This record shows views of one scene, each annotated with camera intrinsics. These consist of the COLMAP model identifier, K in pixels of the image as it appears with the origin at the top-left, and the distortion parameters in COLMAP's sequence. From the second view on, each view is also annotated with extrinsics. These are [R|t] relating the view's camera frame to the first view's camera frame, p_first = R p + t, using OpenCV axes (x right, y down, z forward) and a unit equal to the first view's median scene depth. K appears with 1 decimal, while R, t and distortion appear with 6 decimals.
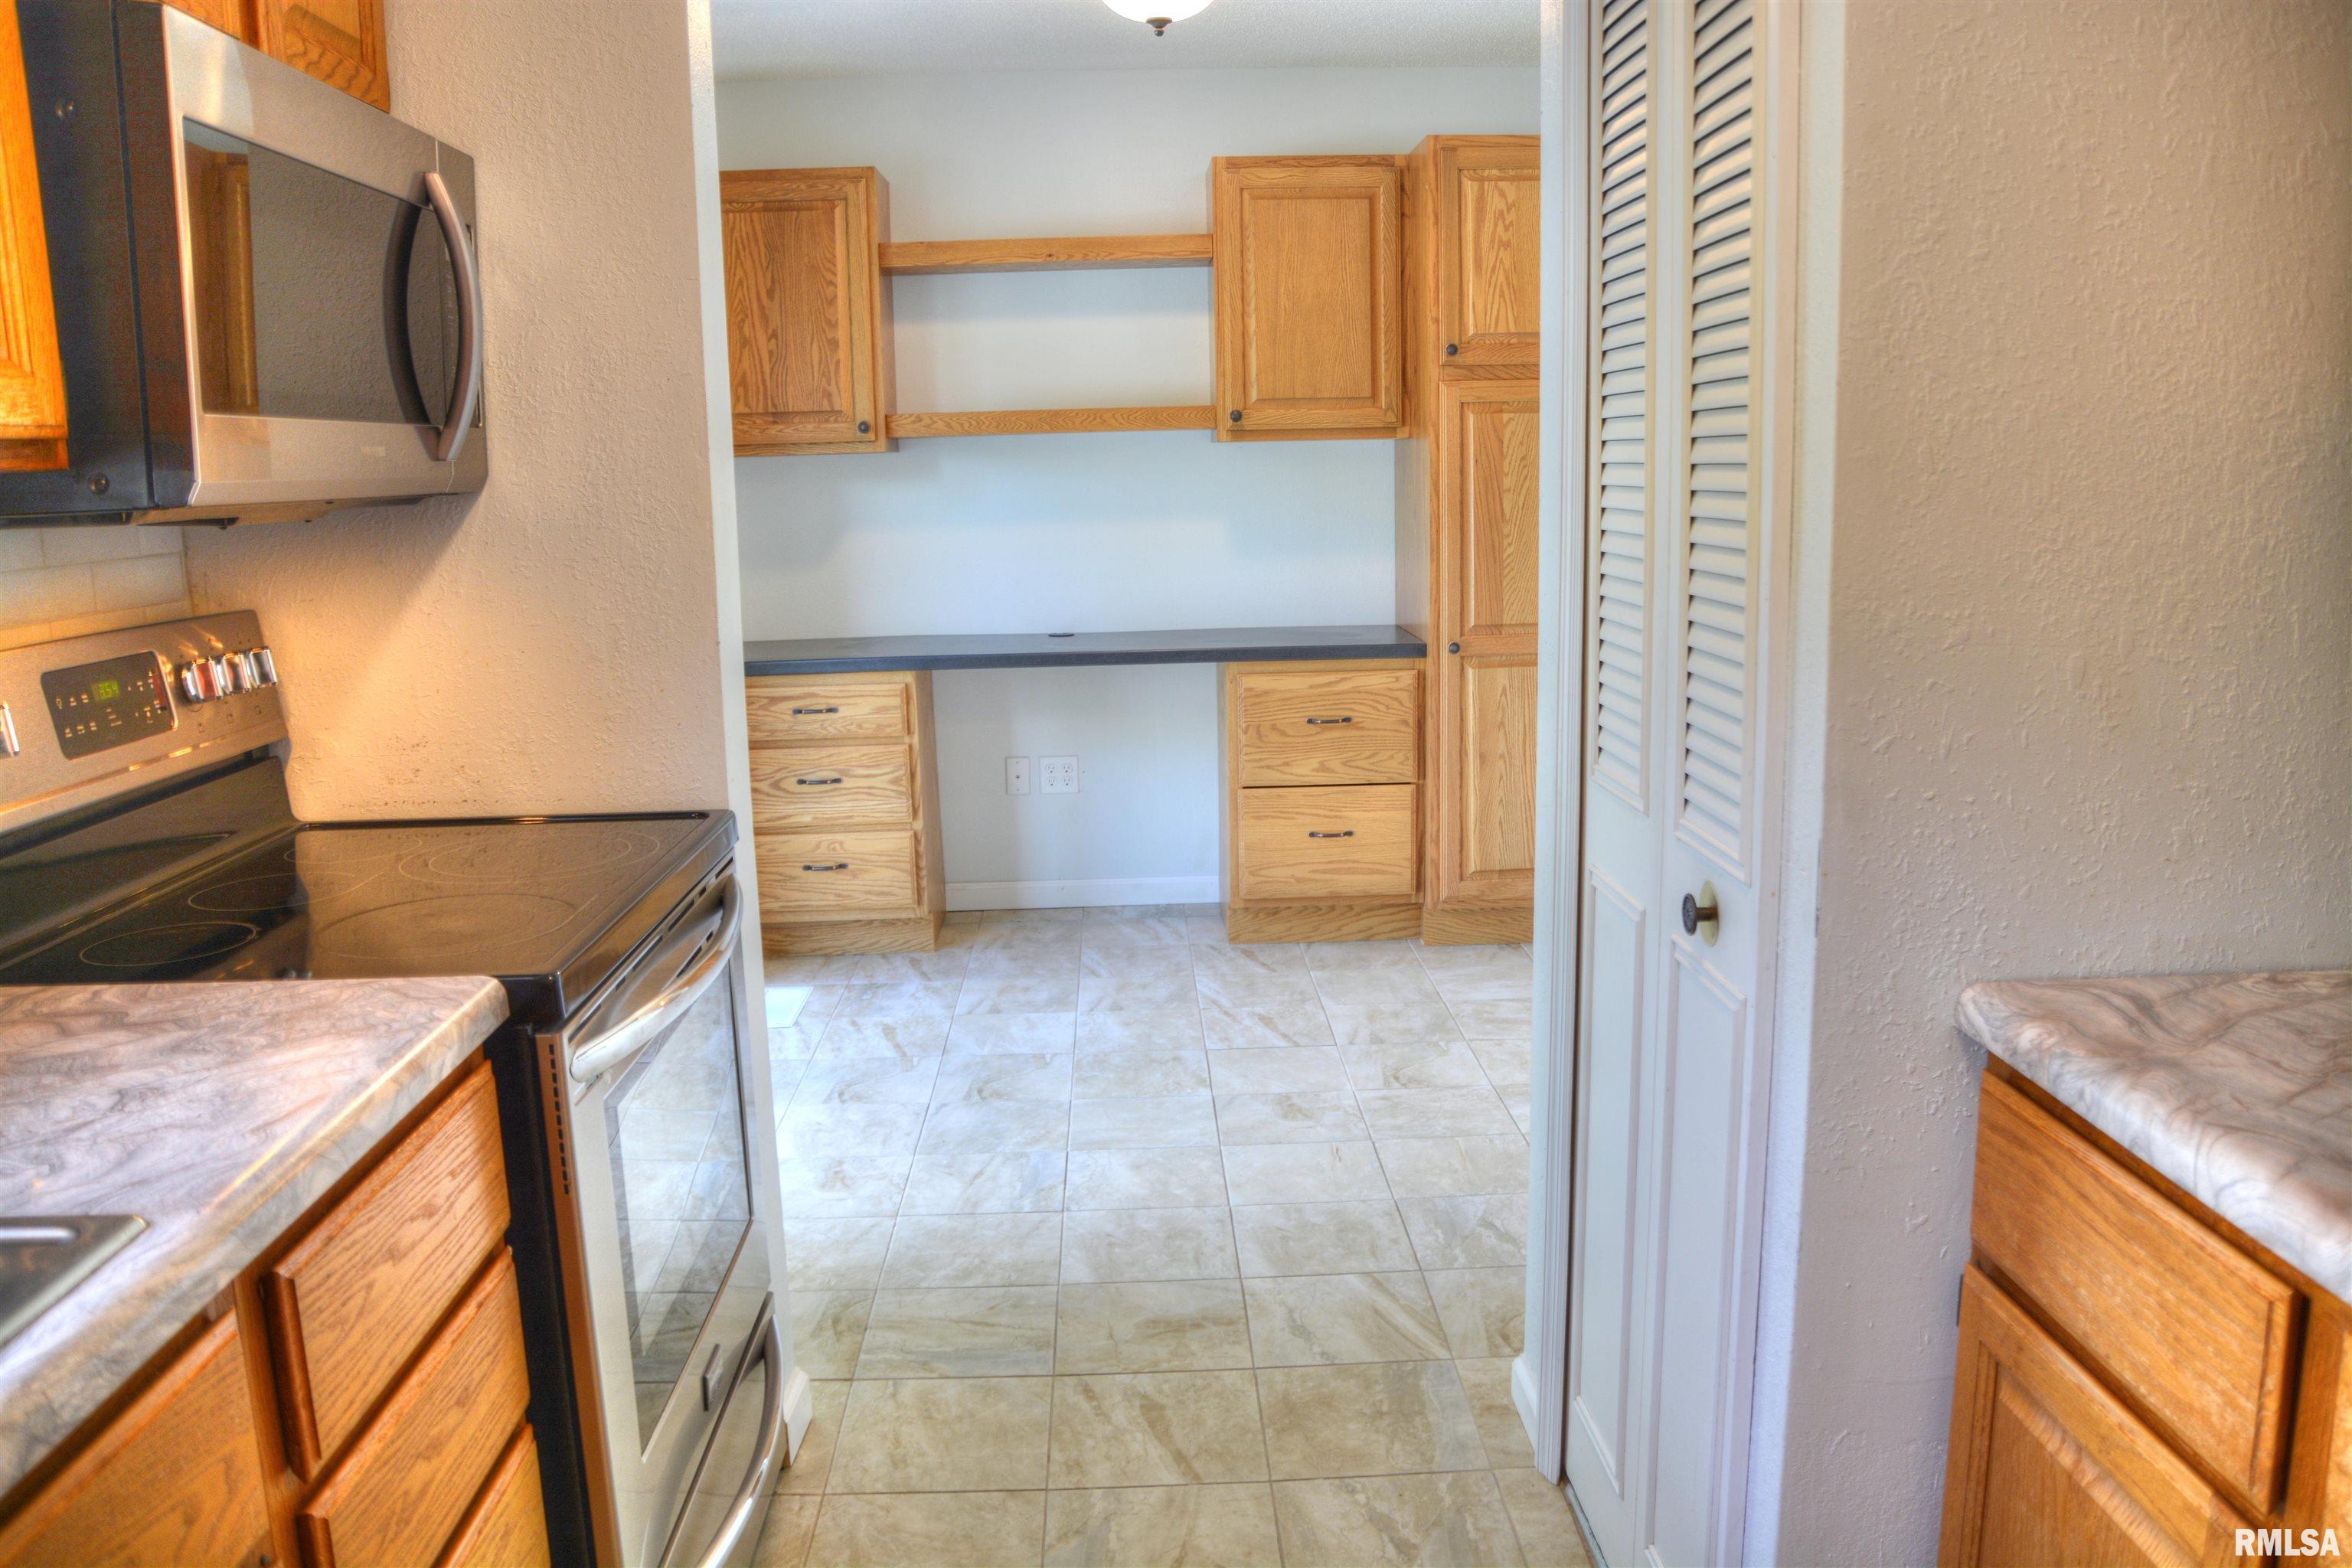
lens RADIAL K [[1821.5, 0, 1173.2], [0, 1821.5, 780.9], [0, 0, 1]] dist [-0.134948, 0.083274]
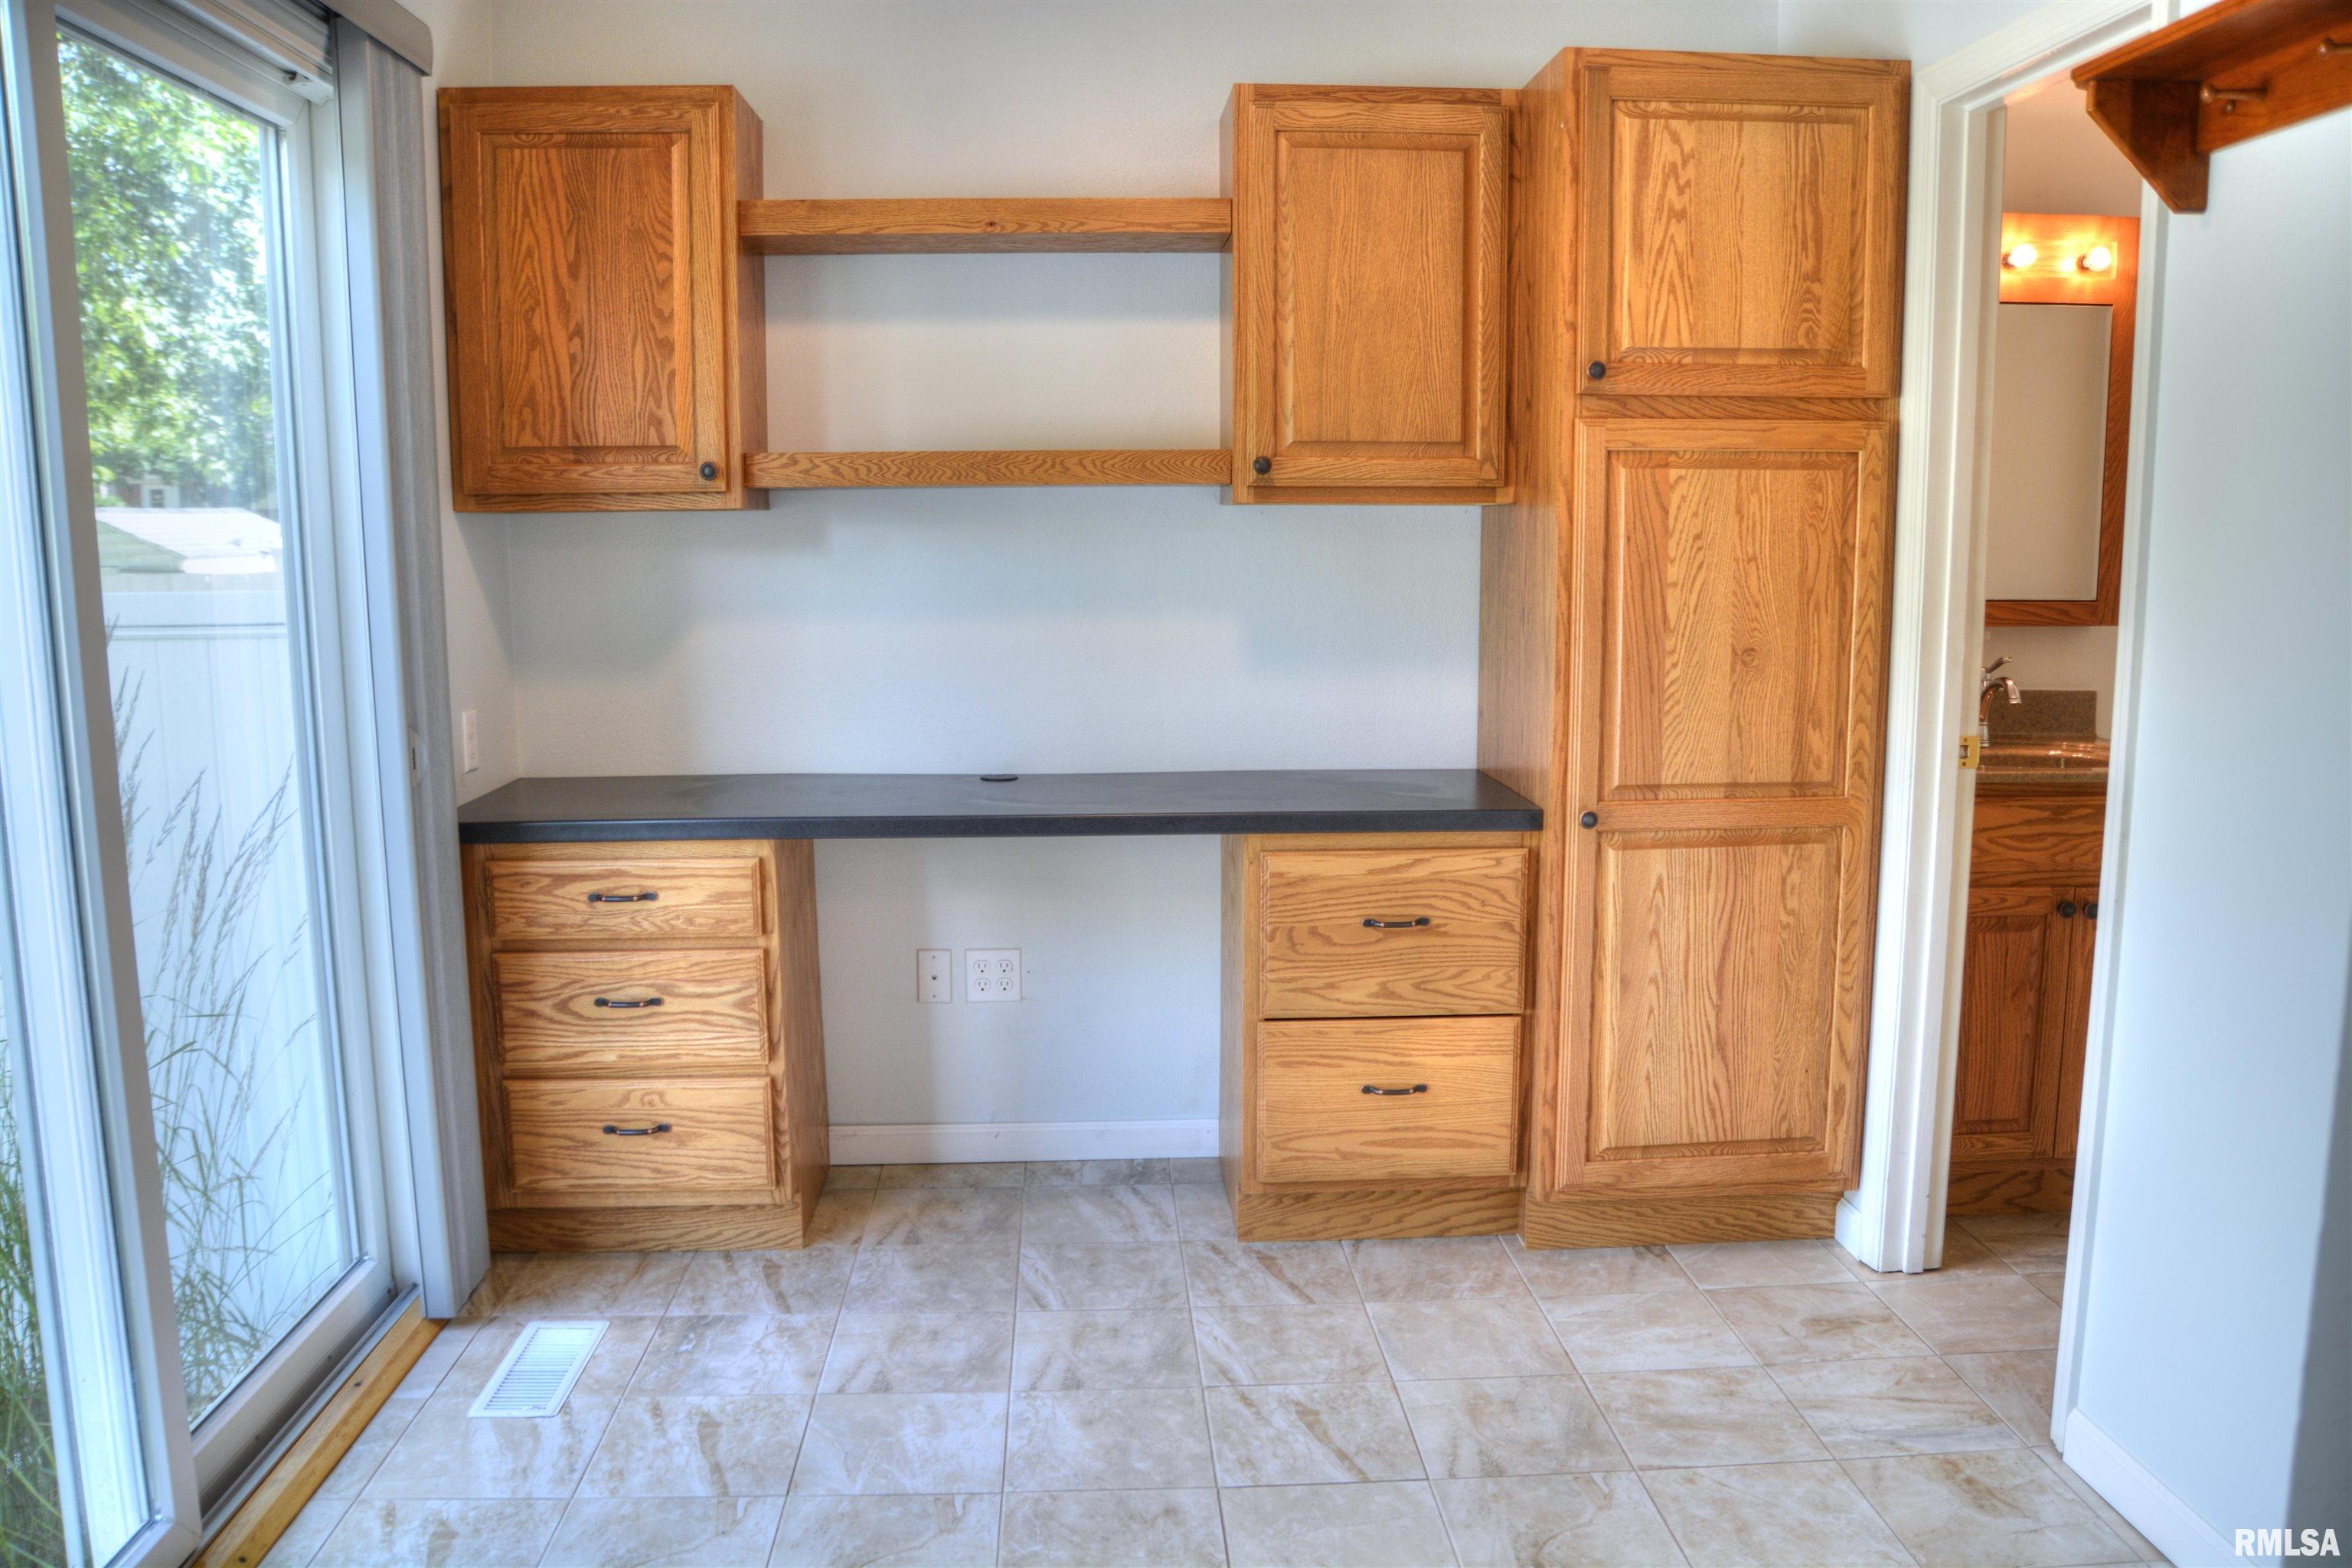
lens RADIAL K [[1821.5, 0, 1184.2], [0, 1821.5, 793.0], [0, 0, 1]] dist [-0.134948, 0.083274]
pose [[0.999419, 0.016002, 0.030079, -0.013052], [-0.015012, 0.999348, -0.032838, -0.057752], [-0.030585, 0.032367, 0.999008, 0.335029]]
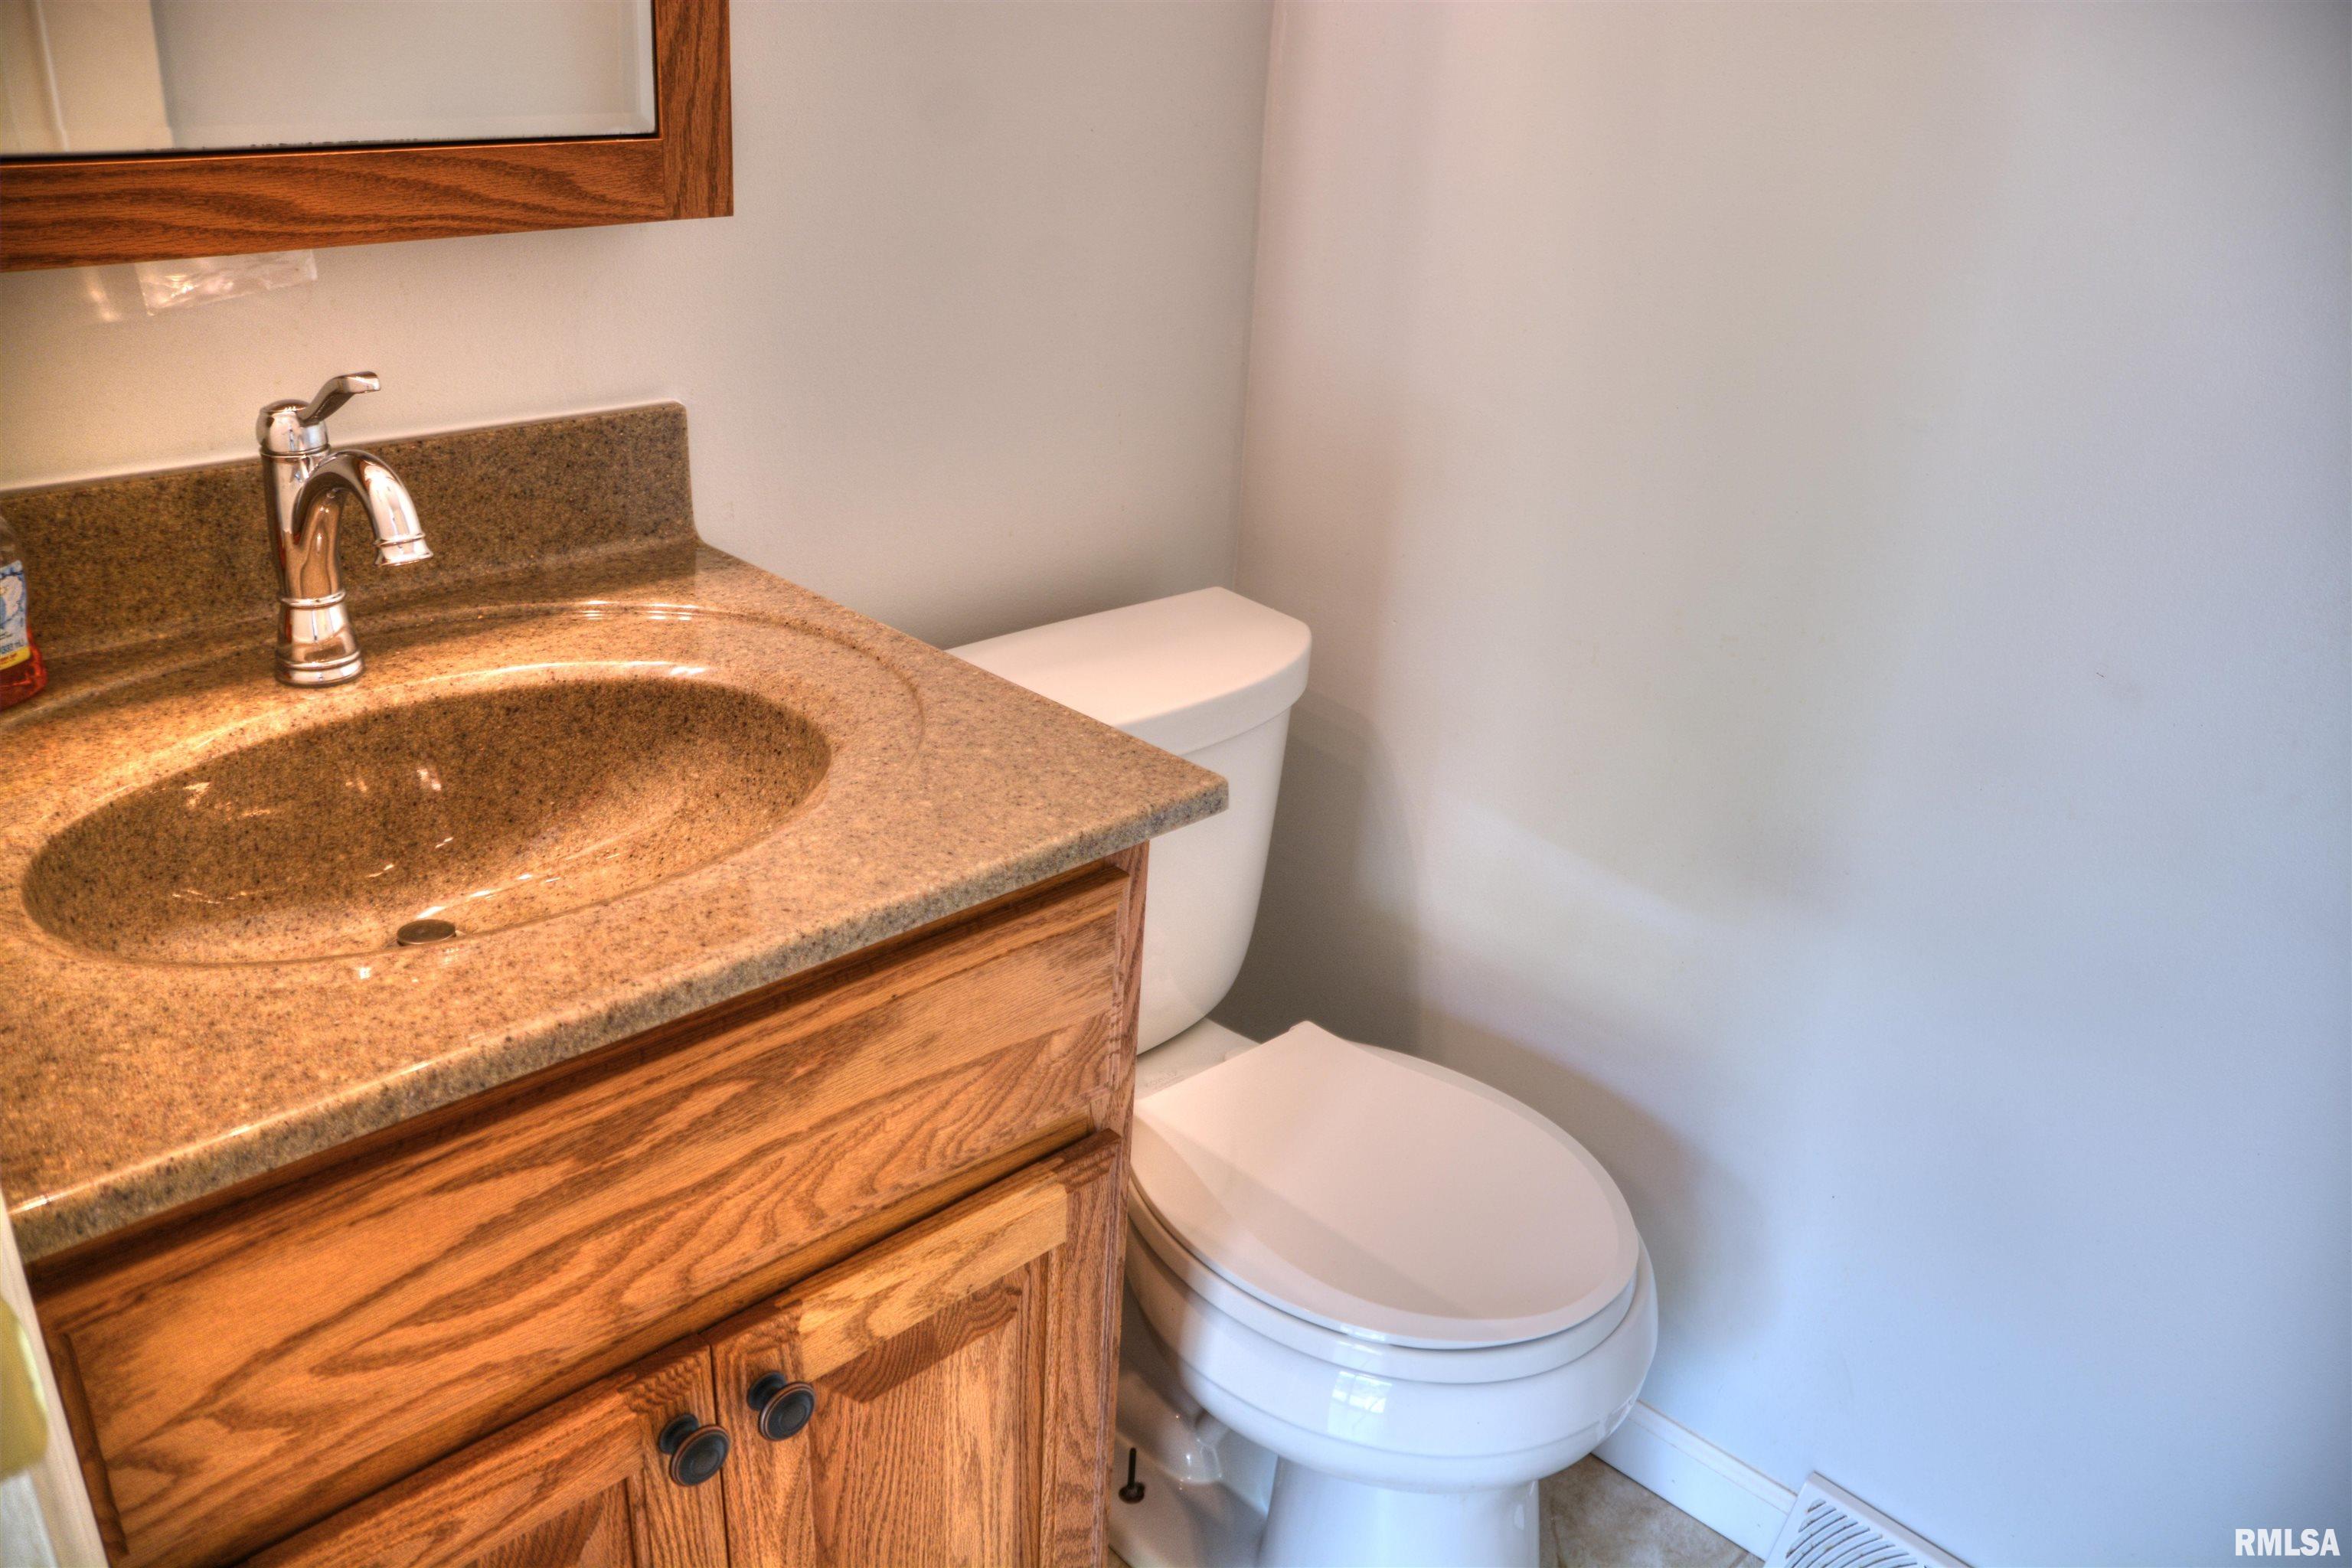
lens RADIAL K [[1821.5, 0, 1175.2], [0, 1821.5, 786.5], [0, 0, 1]] dist [-0.134948, 0.083274]
pose [[0.723993, -0.231757, 0.649710, 0.145823], [0.052266, 0.957594, 0.283340, -0.108604], [-0.687825, -0.171178, 0.705405, 0.616872]]
